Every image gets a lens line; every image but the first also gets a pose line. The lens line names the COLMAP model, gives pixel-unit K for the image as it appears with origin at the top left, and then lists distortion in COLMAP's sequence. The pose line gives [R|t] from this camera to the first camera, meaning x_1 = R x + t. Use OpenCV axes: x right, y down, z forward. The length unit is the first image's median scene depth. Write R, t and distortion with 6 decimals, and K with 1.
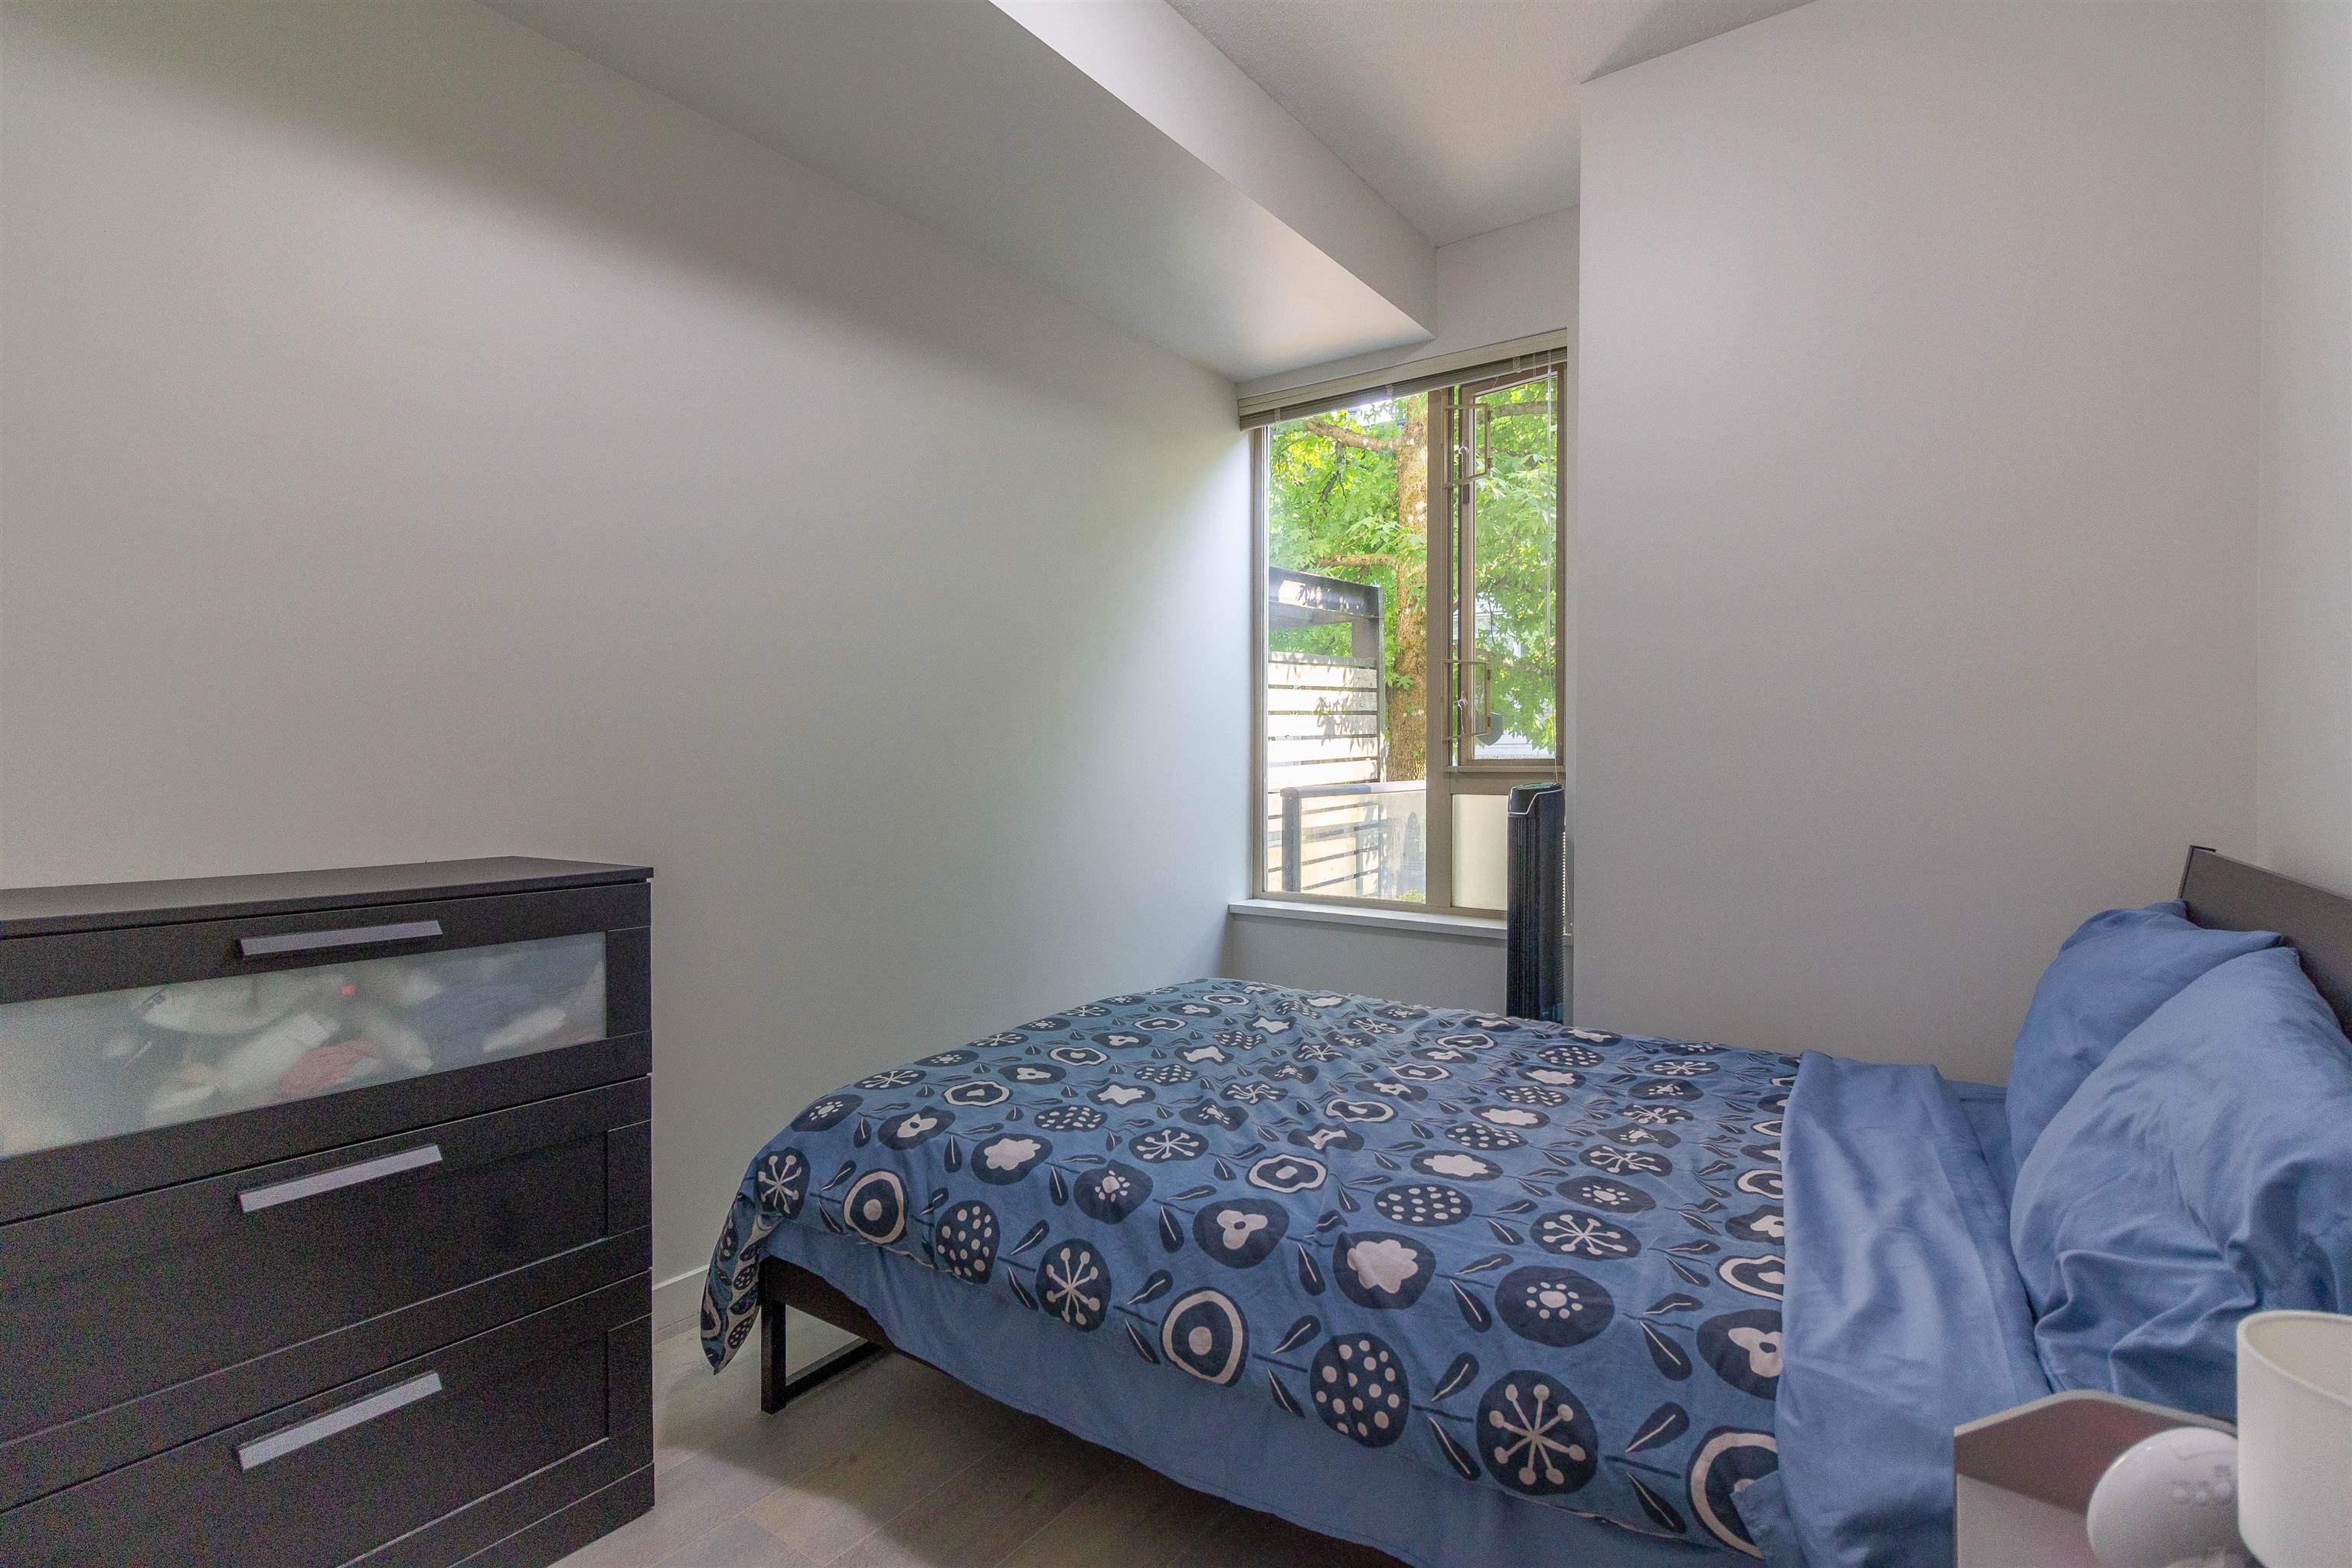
lens RADIAL K [[1121.4, 0, 1174.7], [0, 1121.4, 771.0], [0, 0, 1]] dist [0.000803, 0.000380]
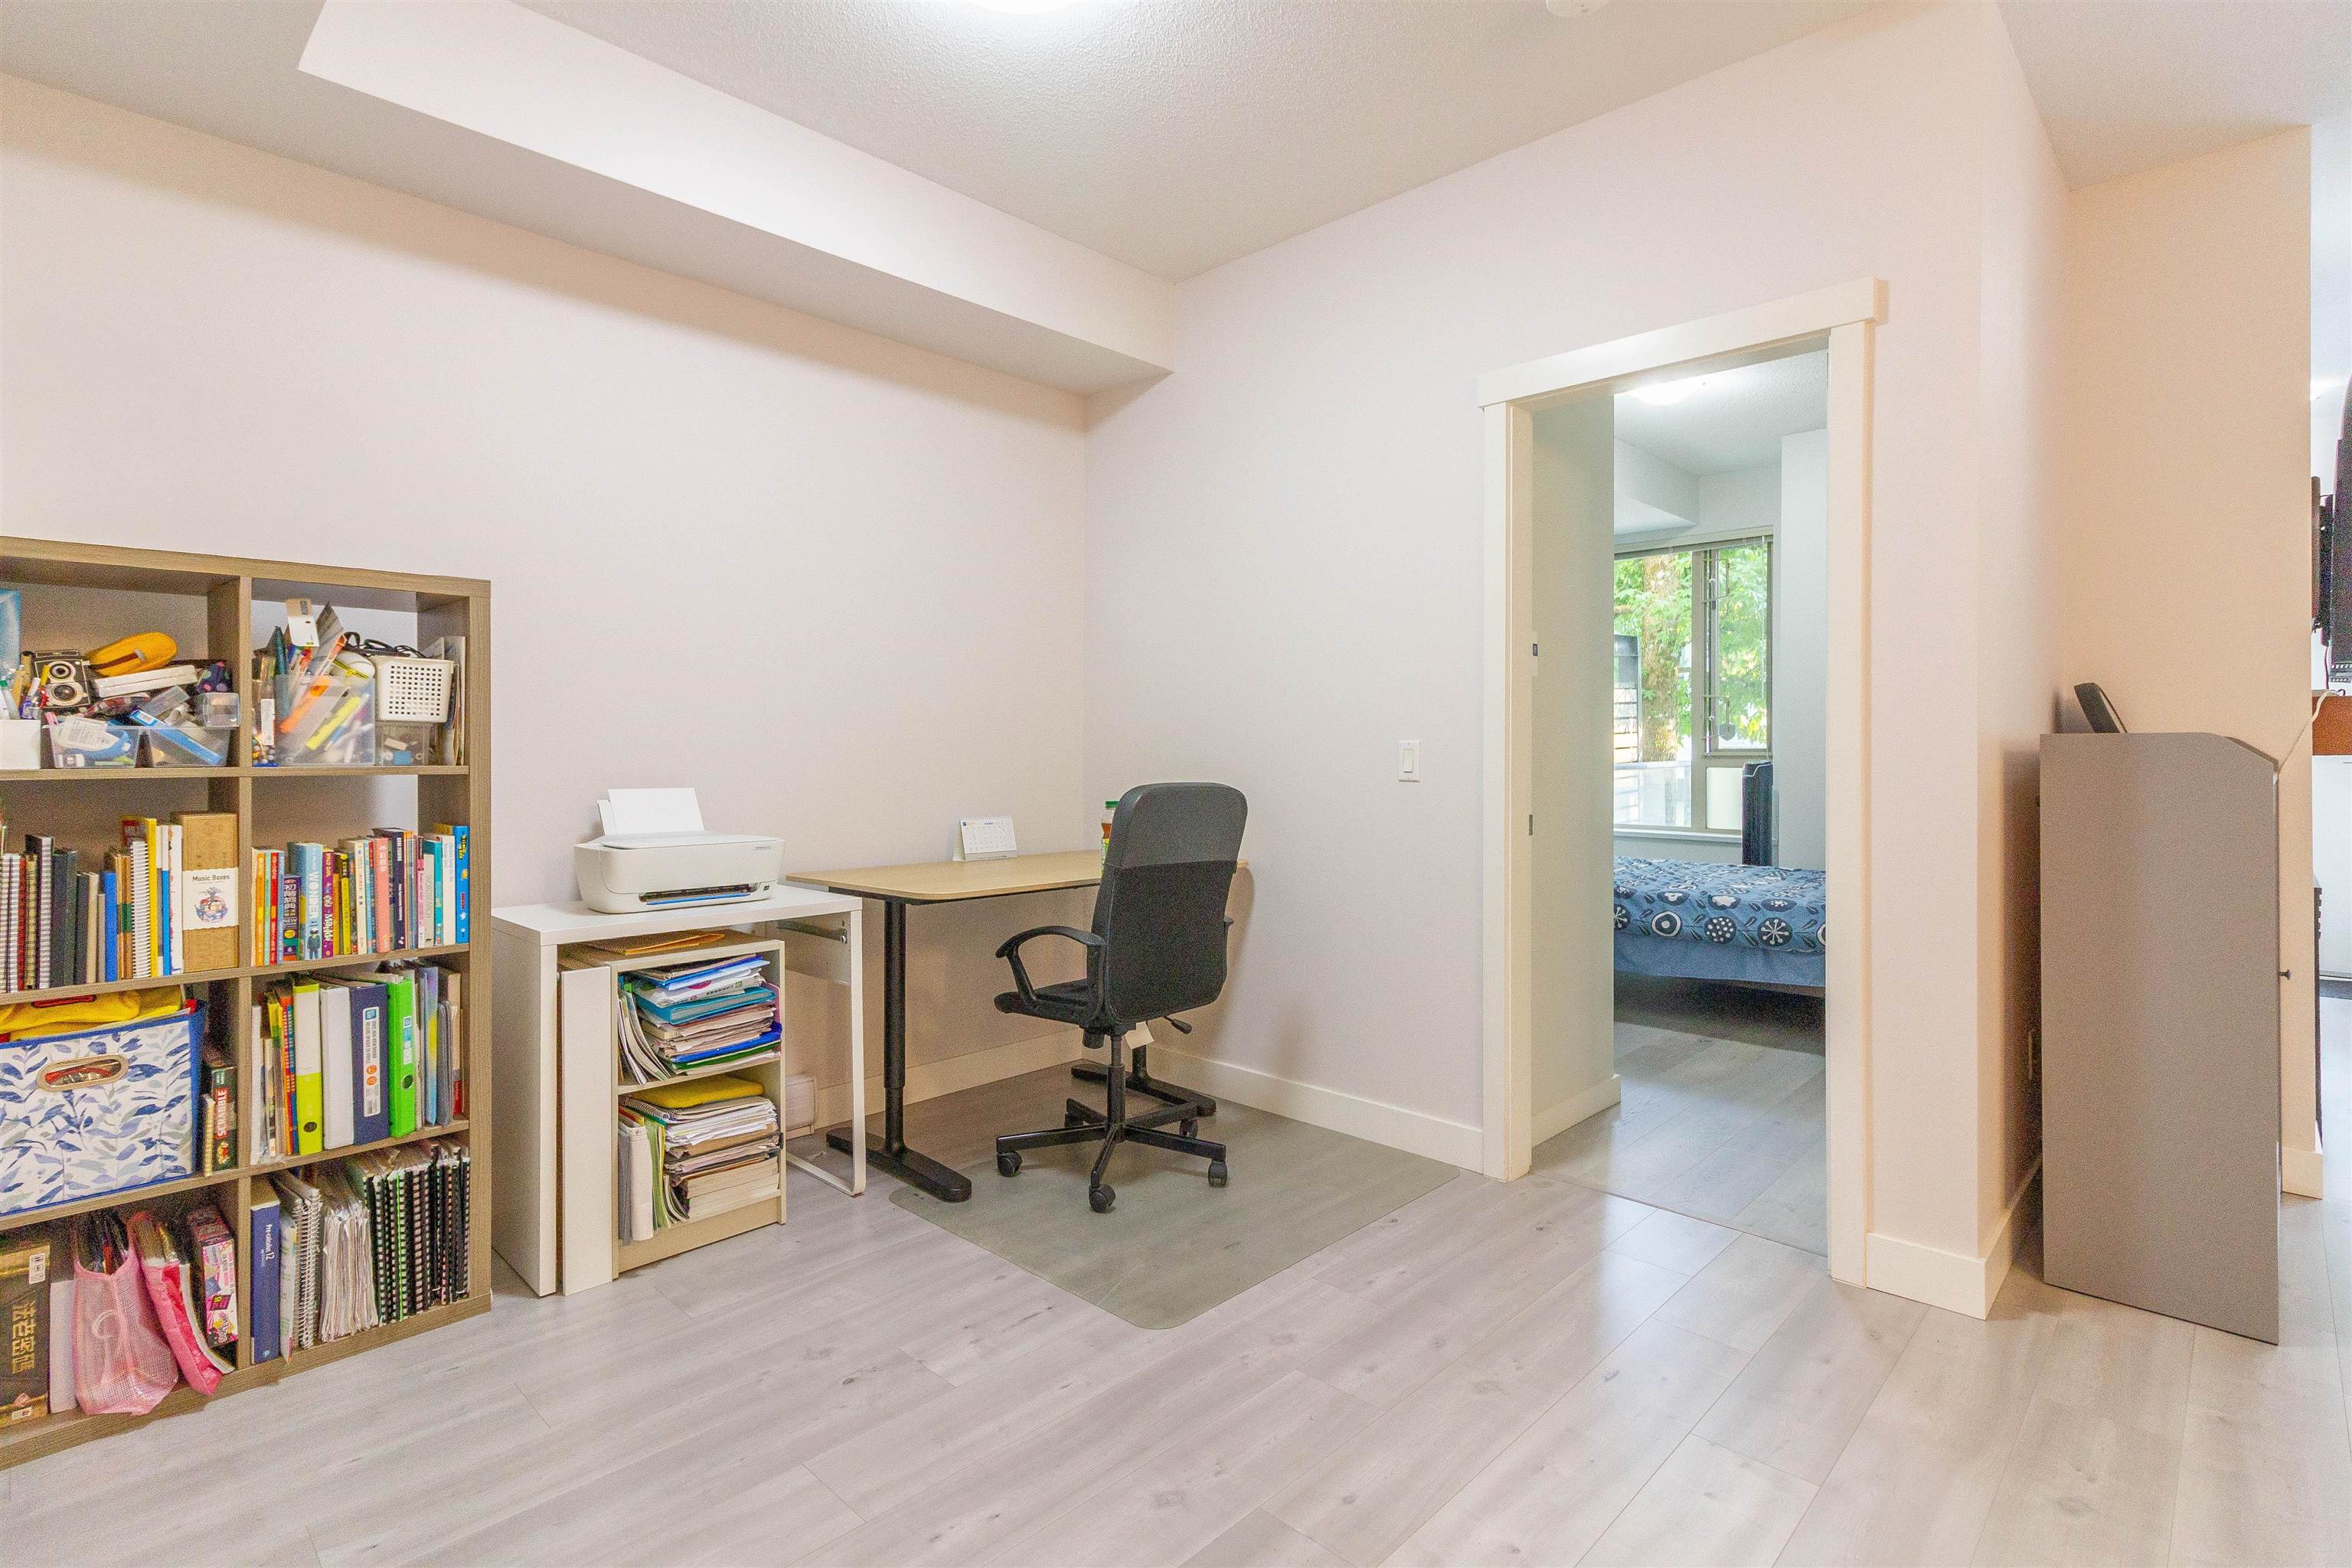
lens RADIAL K [[1121.8, 0, 1171.4], [0, 1121.8, 749.7], [0, 0, 1]] dist [0.001761, 0.000457]
pose [[0.989972, -0.000916, -0.141258, -0.438250], [0.000145, 0.999985, -0.005470, 0.001321], [0.141260, 0.005395, 0.989958, -1.149881]]
